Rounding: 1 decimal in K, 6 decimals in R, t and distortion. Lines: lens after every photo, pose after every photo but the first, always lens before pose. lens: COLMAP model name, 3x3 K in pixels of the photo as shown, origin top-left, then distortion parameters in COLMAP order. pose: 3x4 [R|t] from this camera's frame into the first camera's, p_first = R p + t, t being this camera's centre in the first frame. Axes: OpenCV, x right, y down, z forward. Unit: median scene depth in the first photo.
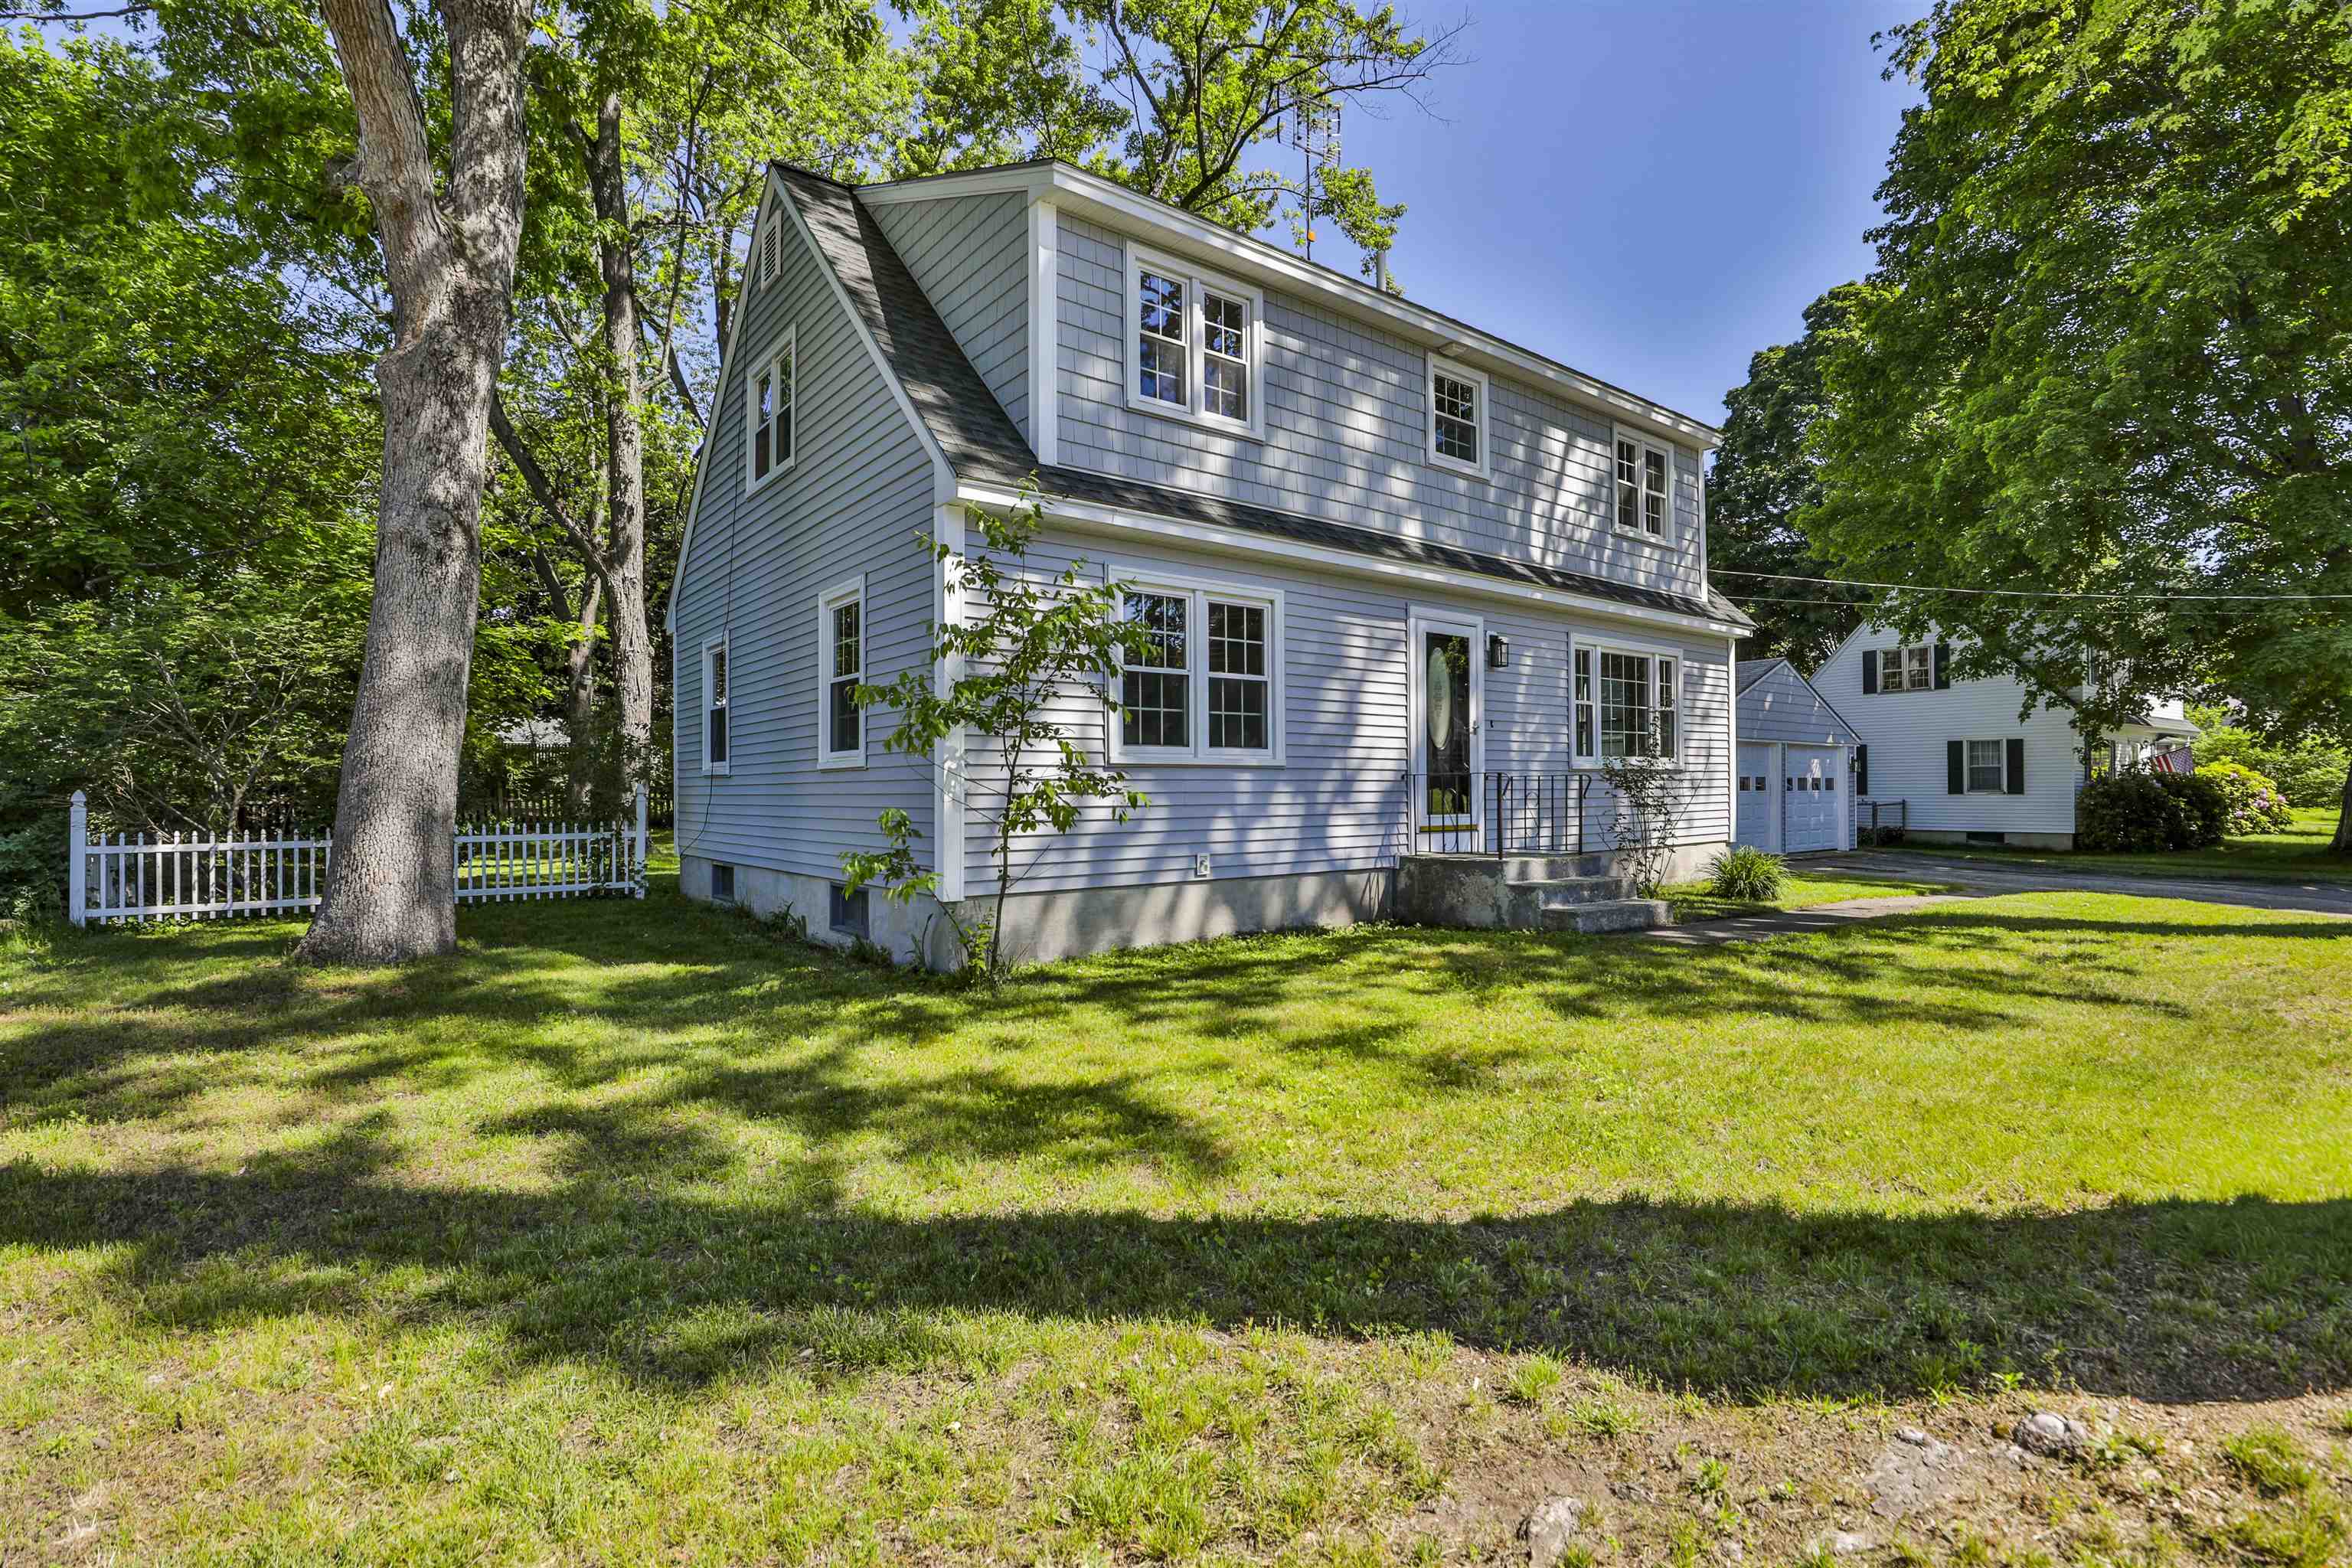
lens RADIAL K [[1089.1, 0, 1169.6], [0, 1089.1, 757.7], [0, 0, 1]] dist [-0.043860, 0.010868]
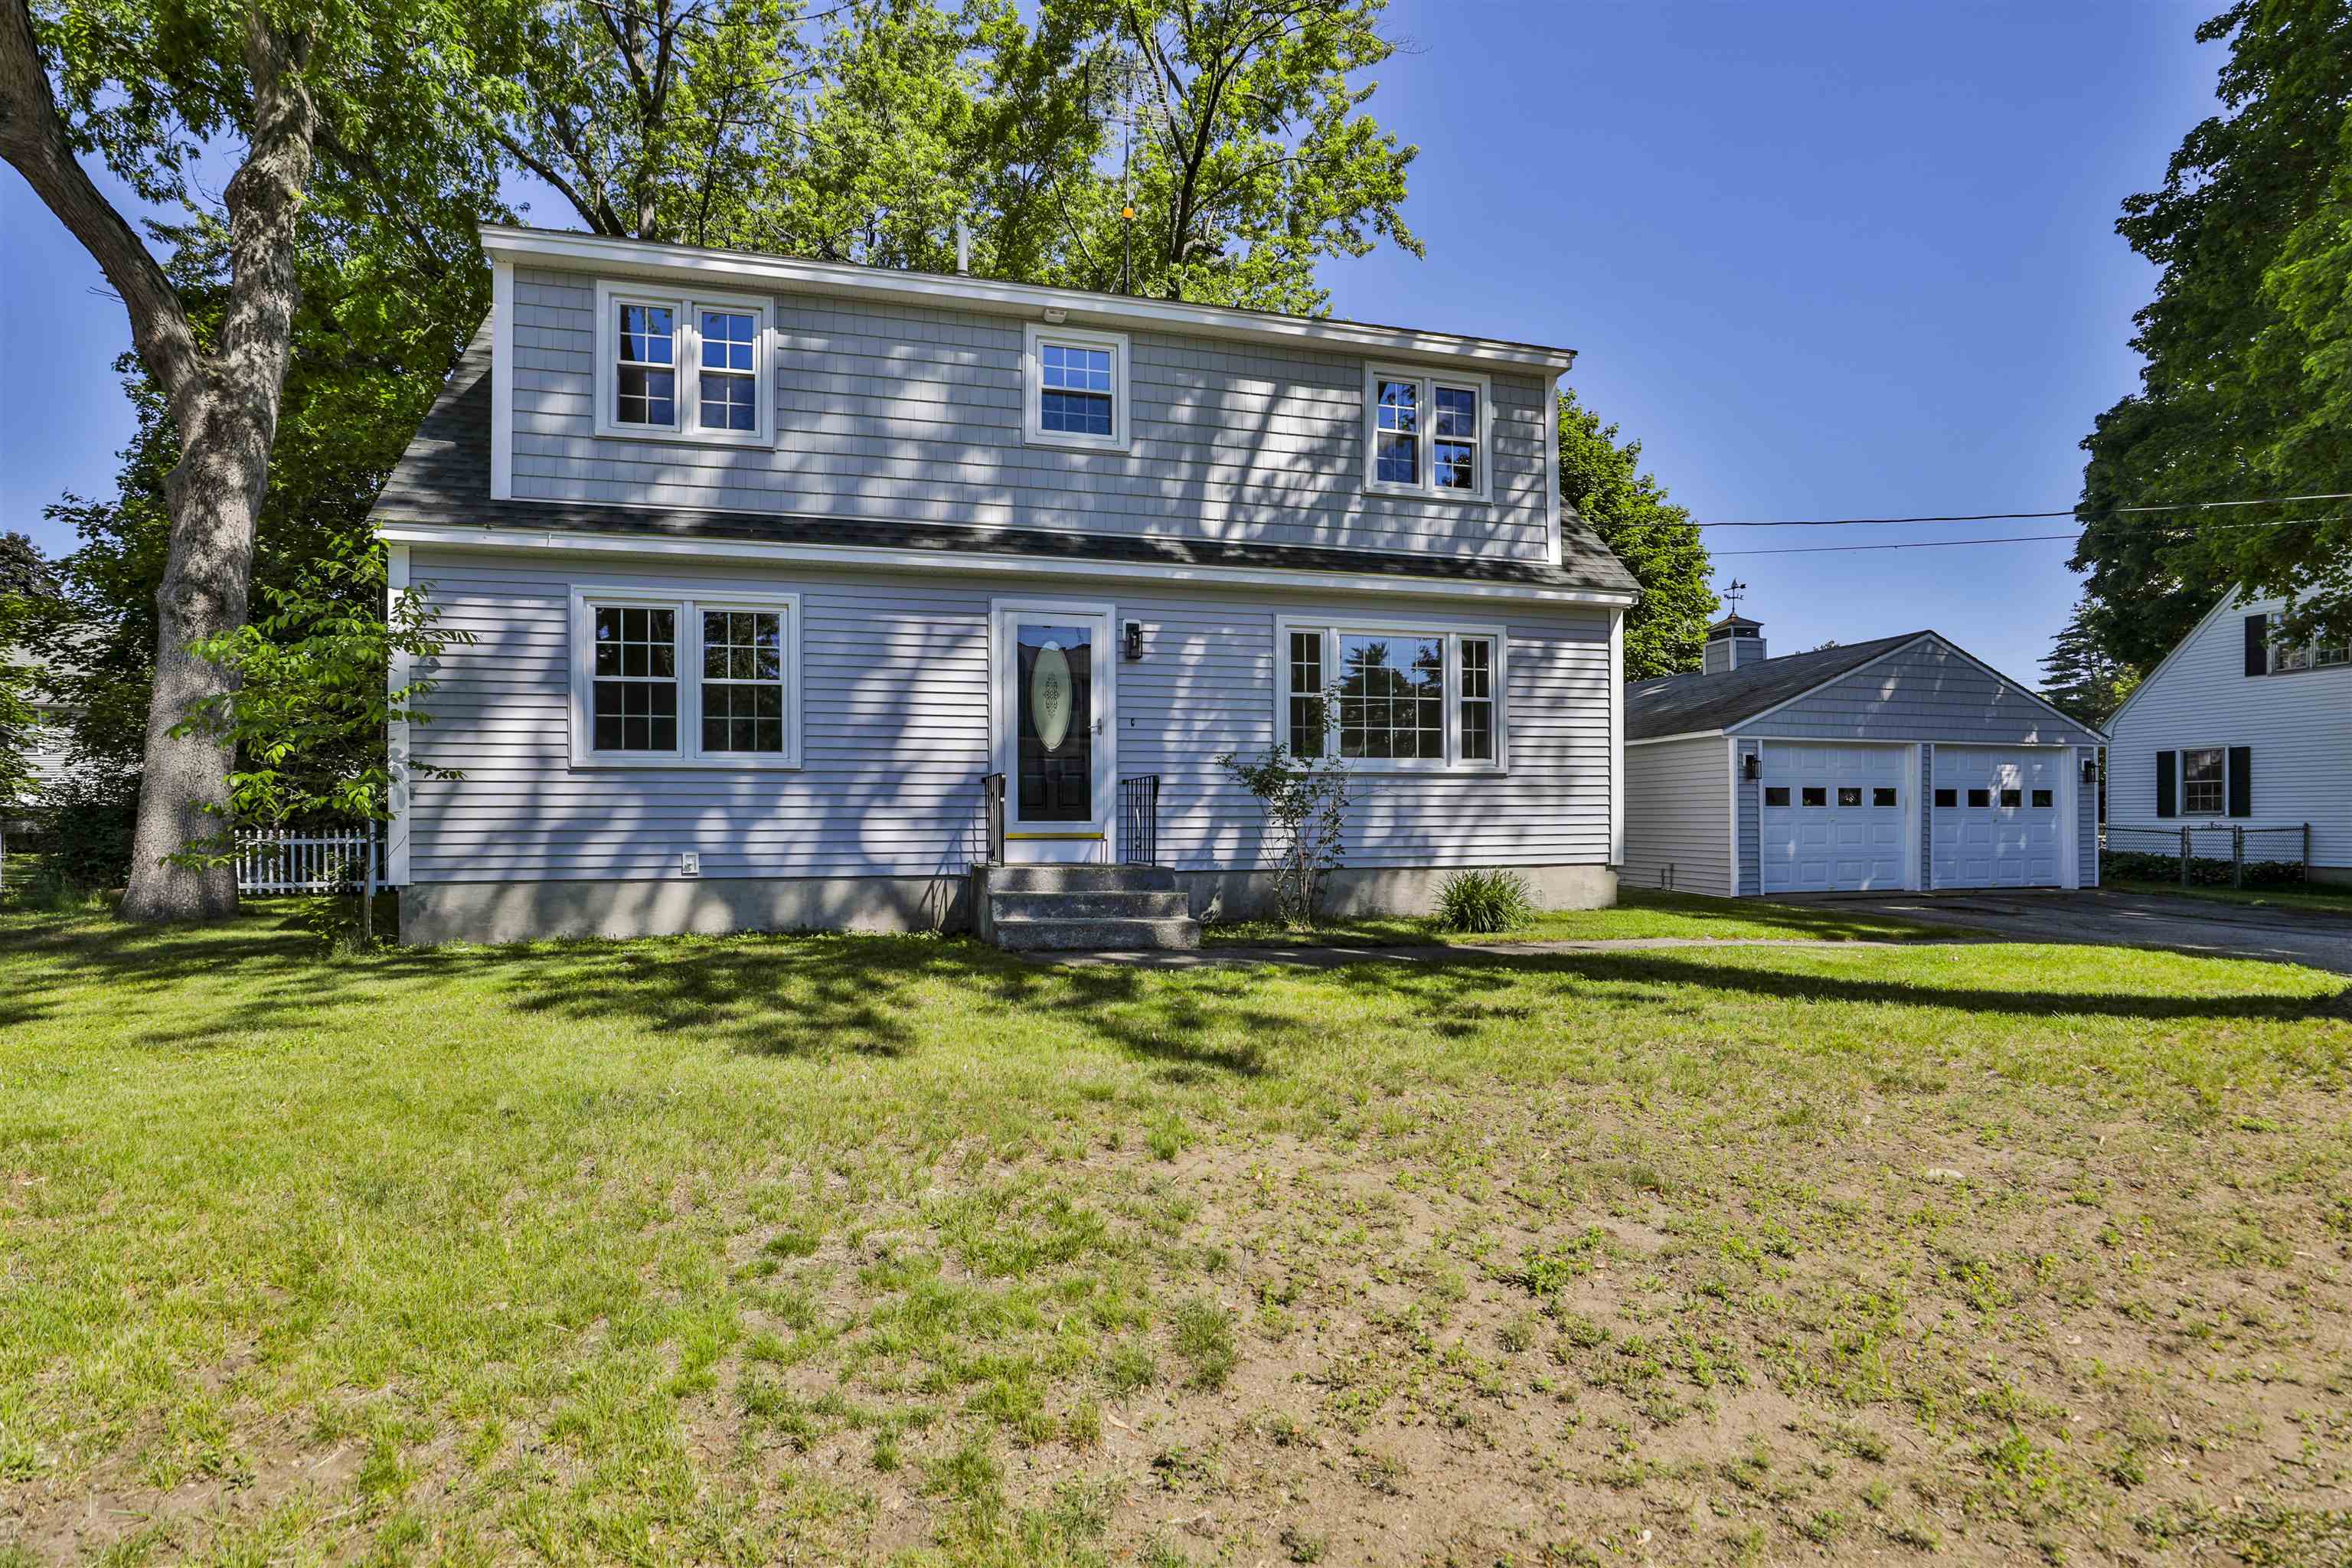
lens RADIAL K [[1111.5, 0, 1146.6], [0, 1111.5, 800.5], [0, 0, 1]] dist [-0.047510, 0.011739]
pose [[0.923663, -0.003056, -0.383194, 0.746729], [0.008858, 0.999871, 0.013376, 0.024536], [0.383103, -0.015749, 0.923571, 0.171344]]
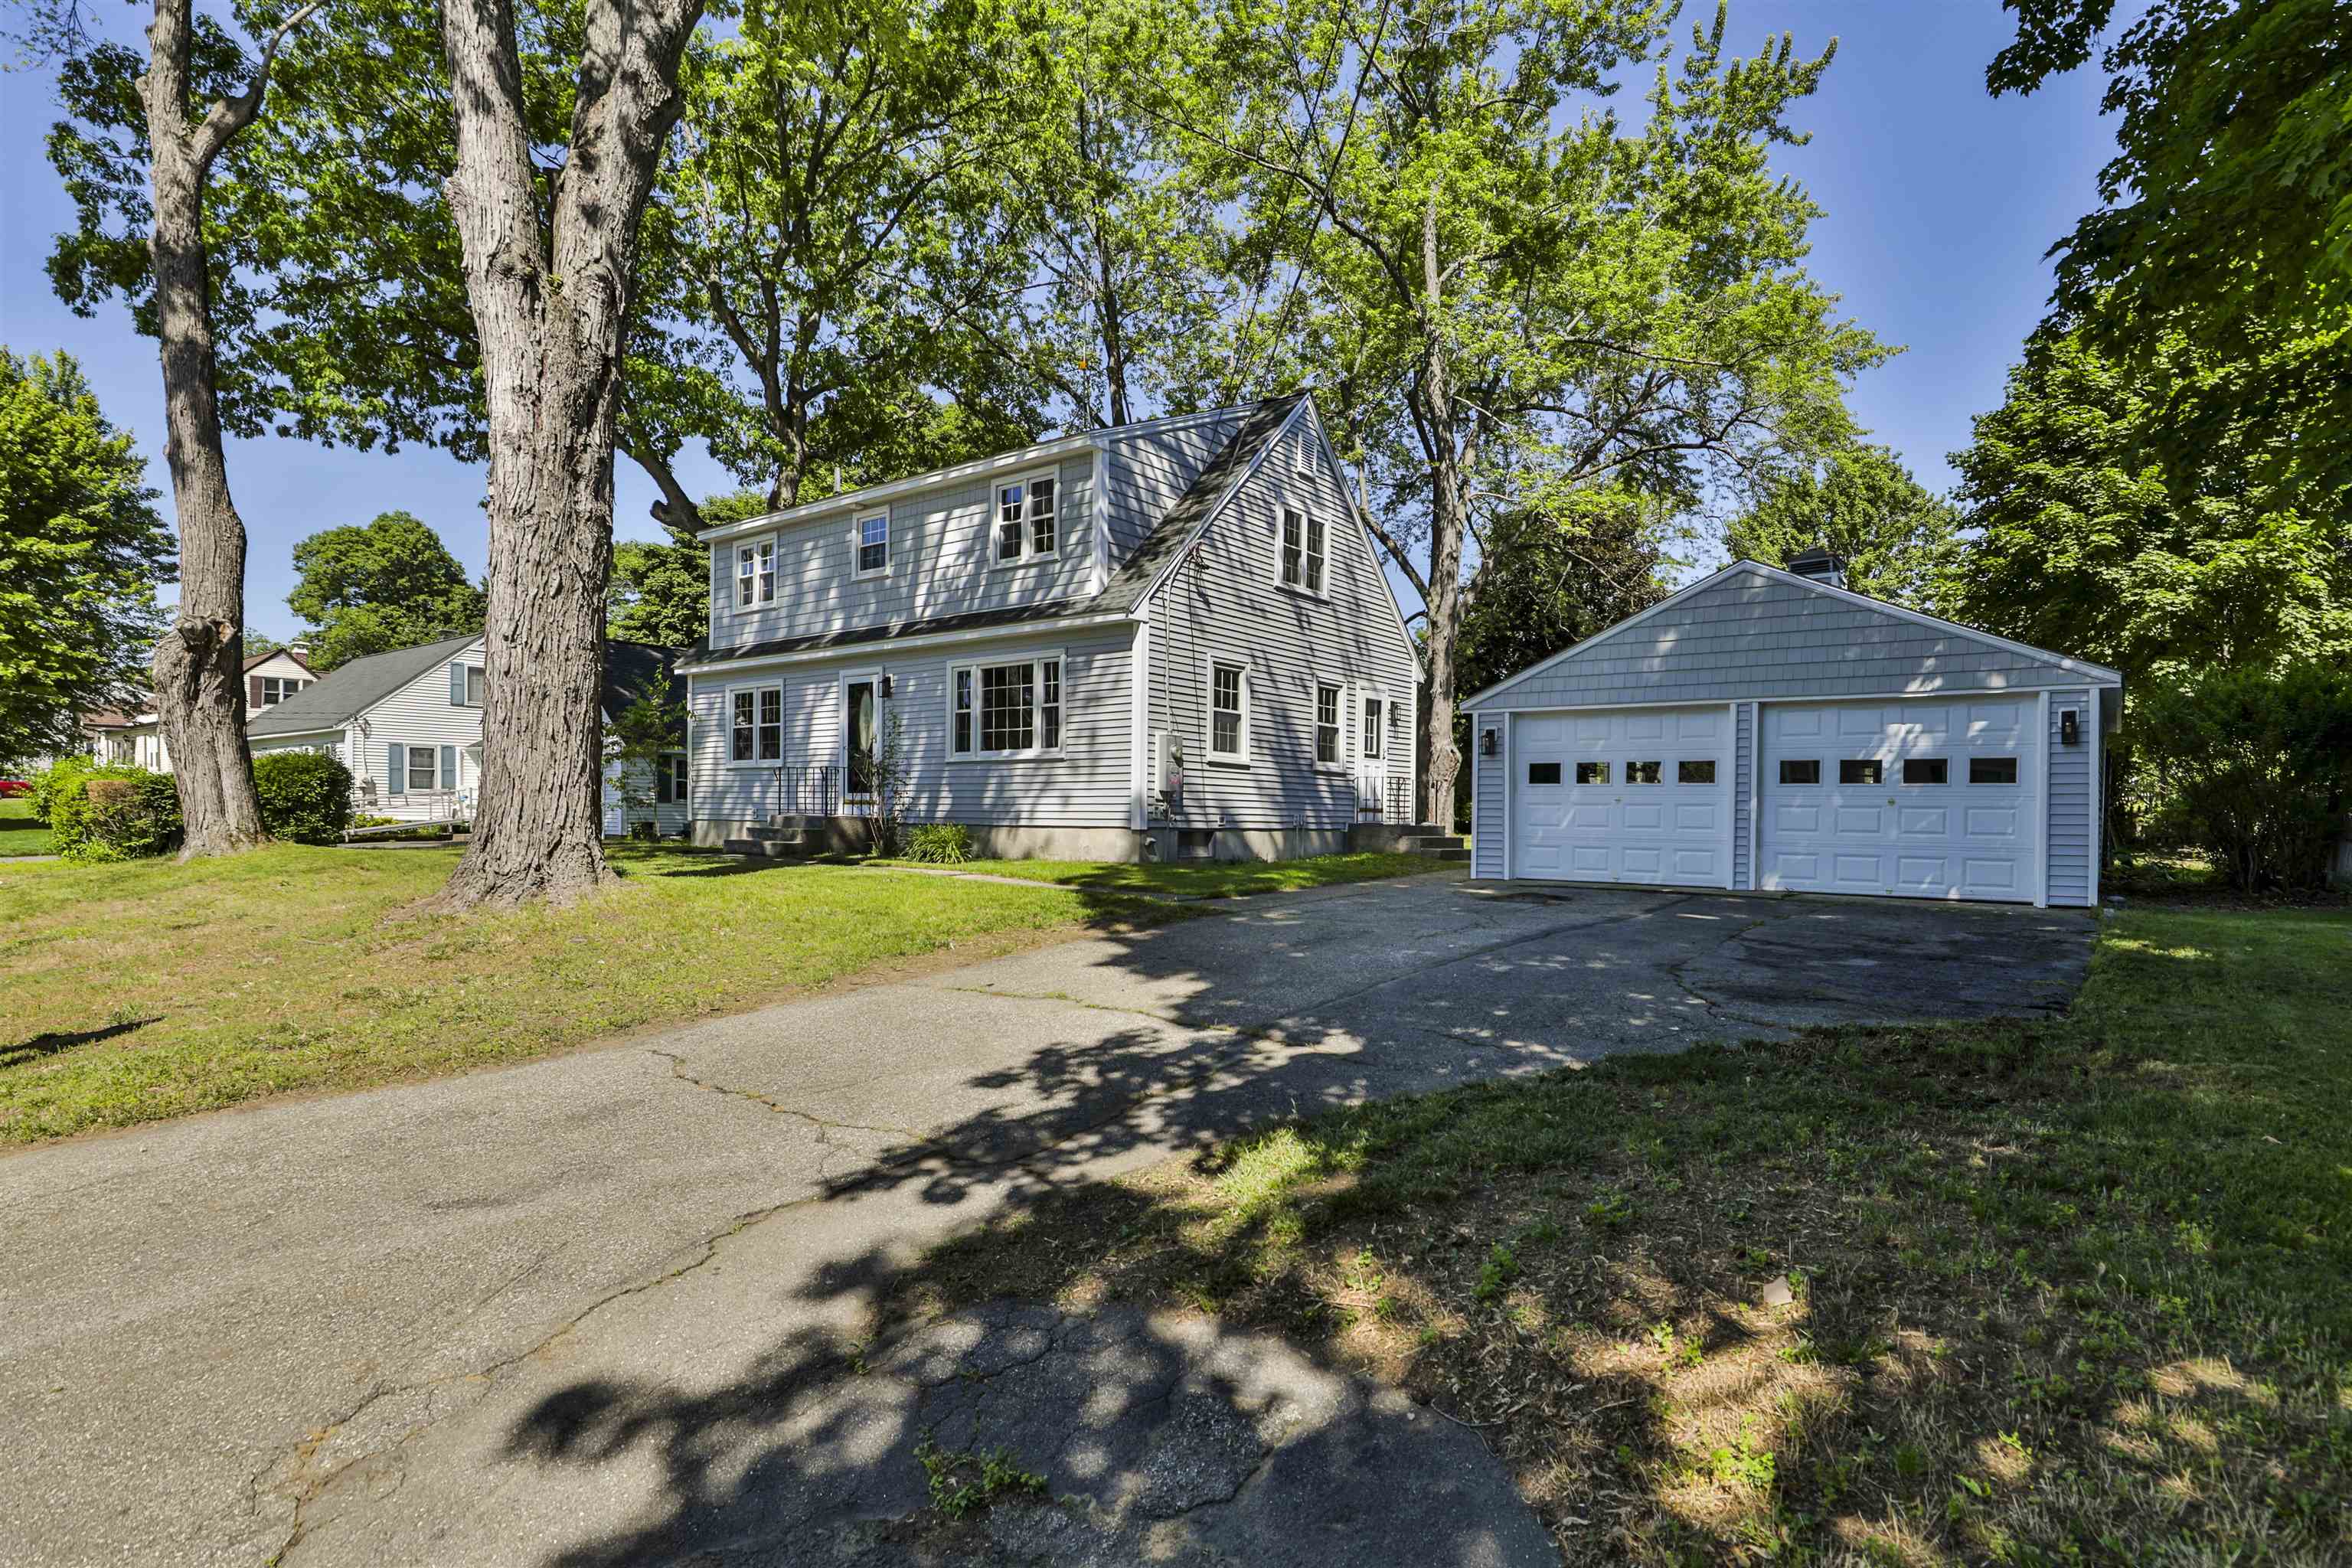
lens RADIAL K [[1142.4, 0, 1322.9], [0, 1142.4, 848.6], [0, 0, 1]] dist [-0.044879, 0.010928]
pose [[0.320528, 0.032924, -0.946667, 2.277028], [0.011183, 0.999195, 0.038538, 0.084379], [0.947173, -0.022939, 0.319902, 1.200998]]
